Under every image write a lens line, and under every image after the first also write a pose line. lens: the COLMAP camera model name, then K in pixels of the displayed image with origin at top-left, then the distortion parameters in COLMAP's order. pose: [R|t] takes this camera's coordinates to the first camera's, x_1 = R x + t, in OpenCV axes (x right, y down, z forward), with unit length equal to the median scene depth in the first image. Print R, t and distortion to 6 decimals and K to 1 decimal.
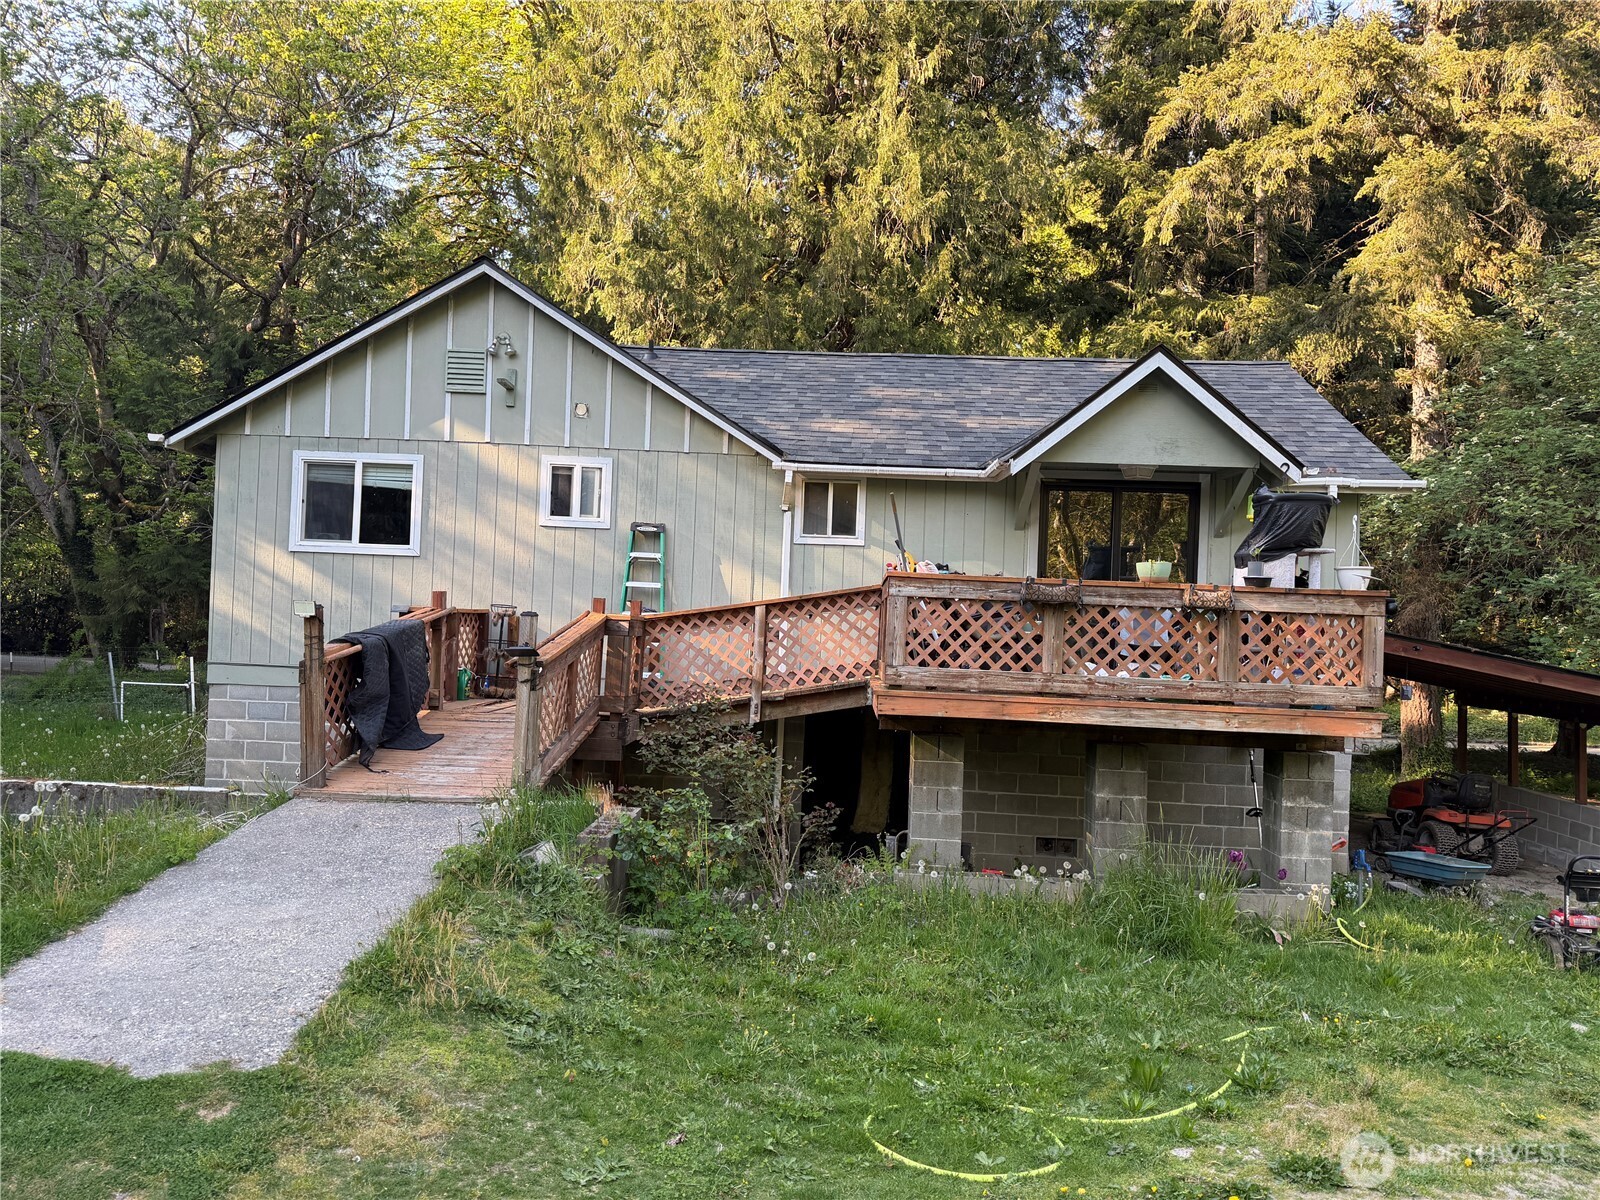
lens RADIAL K [[1135.0, 0, 800.0], [0, 1135.0, 600.0], [0, 0, 1]] dist [0.190890, -0.409693]
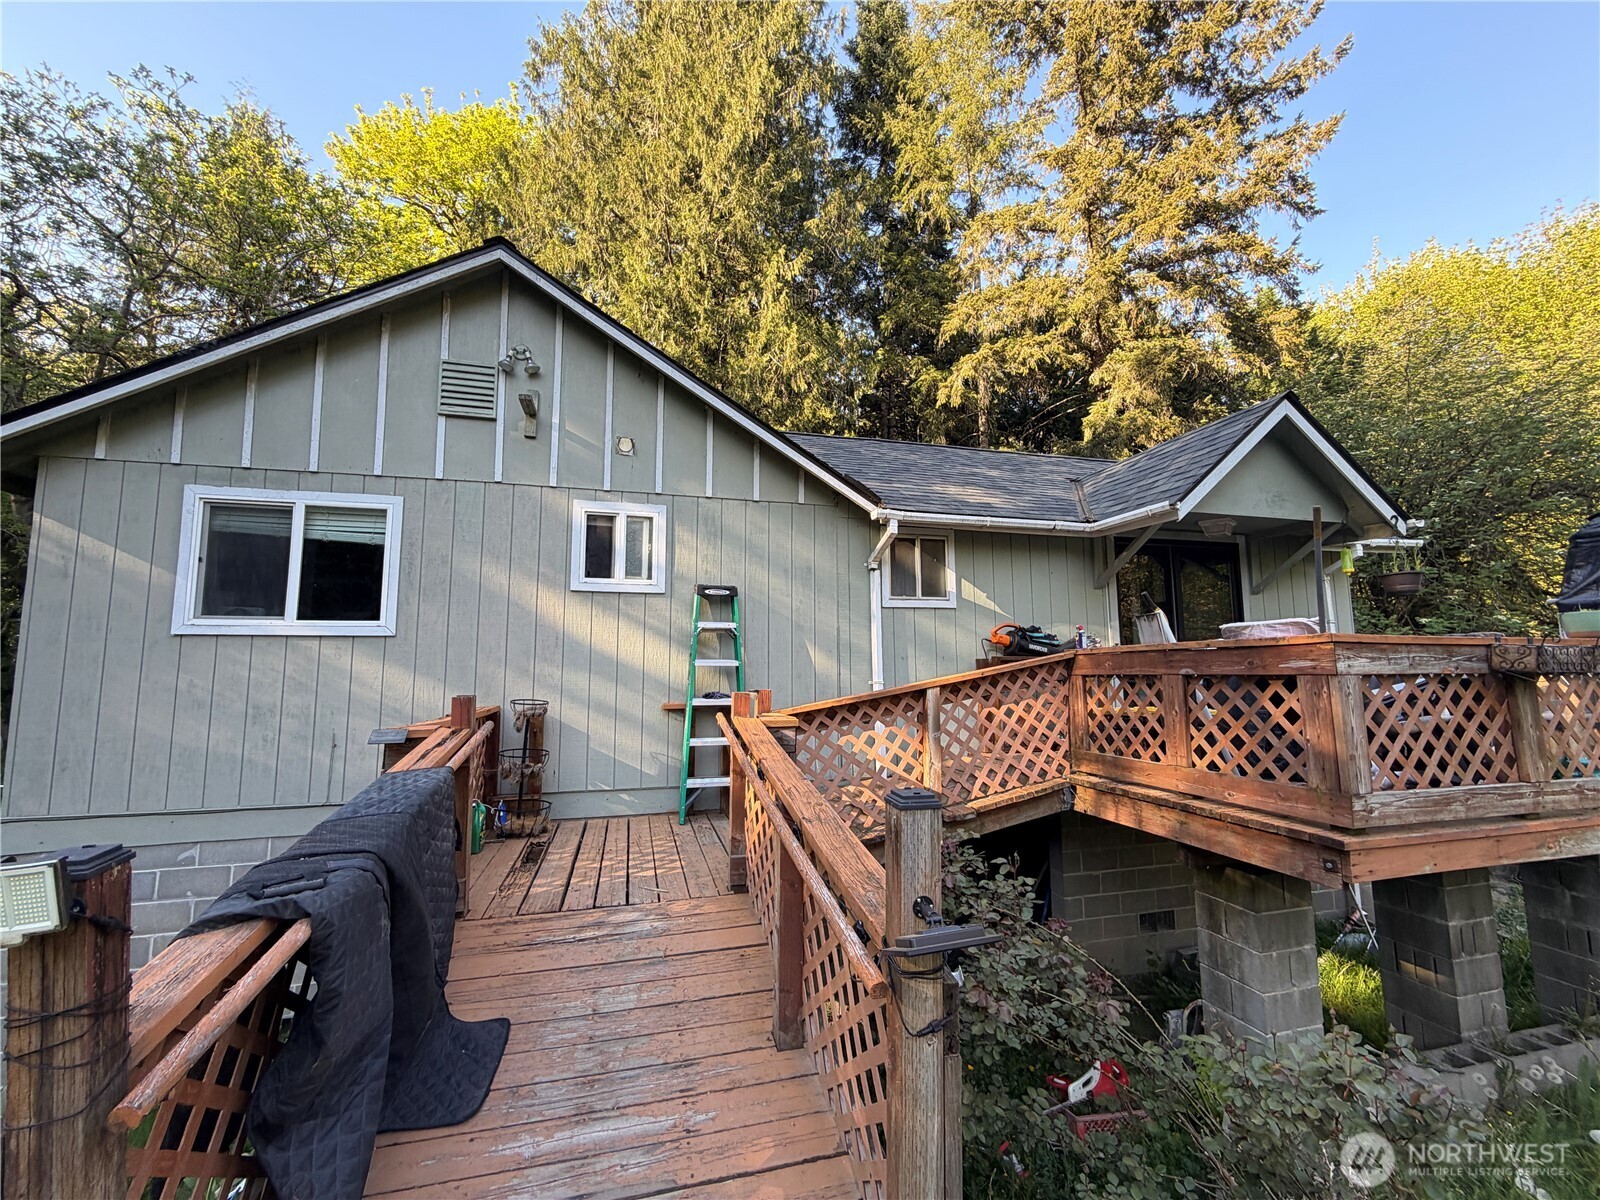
lens RADIAL K [[638.2, 0, 795.6], [0, 638.2, 599.6], [0, 0, 1]] dist [-0.000014, 0.000200]
pose [[0.954208, -0.014932, 0.298770, -0.211544], [0.039033, 0.996429, -0.074865, -0.021372], [-0.296585, 0.083099, 0.951384, 0.550336]]
